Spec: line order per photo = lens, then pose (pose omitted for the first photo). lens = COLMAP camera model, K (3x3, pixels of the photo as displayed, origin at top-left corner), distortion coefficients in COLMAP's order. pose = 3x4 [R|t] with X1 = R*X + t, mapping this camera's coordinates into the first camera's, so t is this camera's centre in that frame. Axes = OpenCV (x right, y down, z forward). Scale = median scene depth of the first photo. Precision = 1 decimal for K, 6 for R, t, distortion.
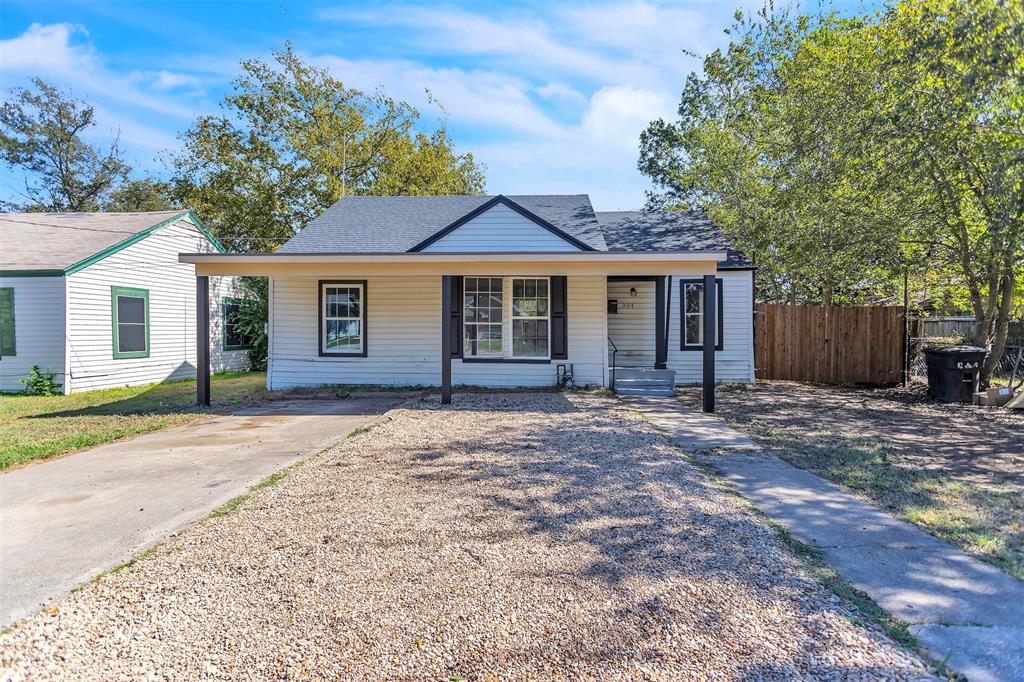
lens RADIAL K [[469.4, 0, 507.5], [0, 469.4, 340.4], [0, 0, 1]] dist [-0.008438, 0.000066]
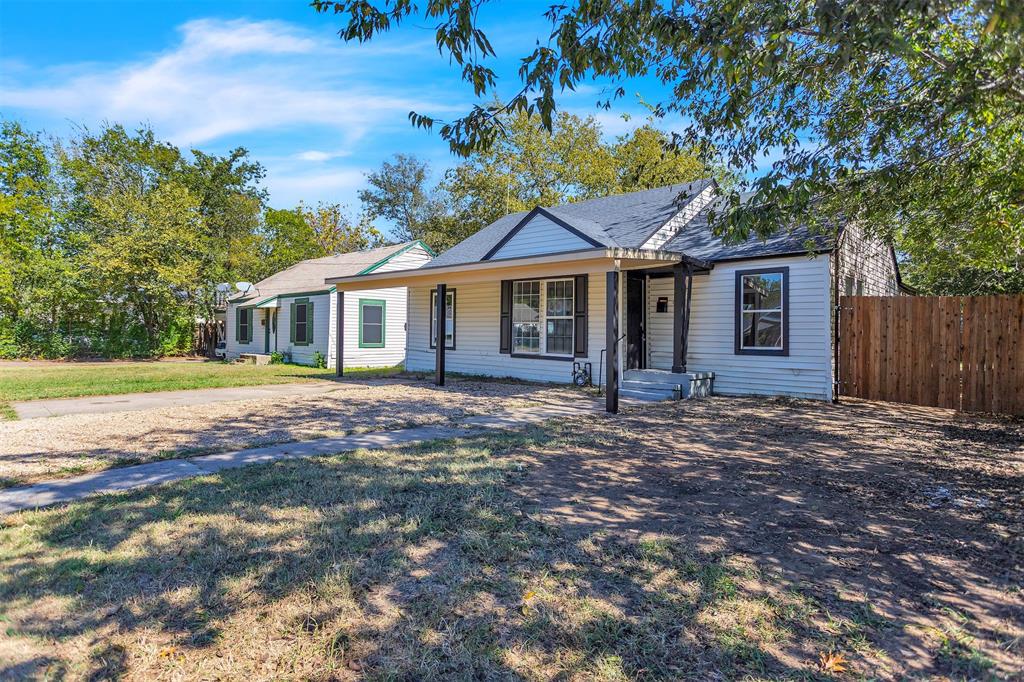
lens RADIAL K [[499.1, 0, 512.0], [0, 499.1, 341.0], [0, 0, 1]] dist [0.000717, 0.000751]
pose [[0.789684, 0.019701, -0.613197, 0.638506], [-0.024339, 0.999703, 0.000775, 0.006575], [0.613031, 0.014312, 0.789930, 0.048434]]
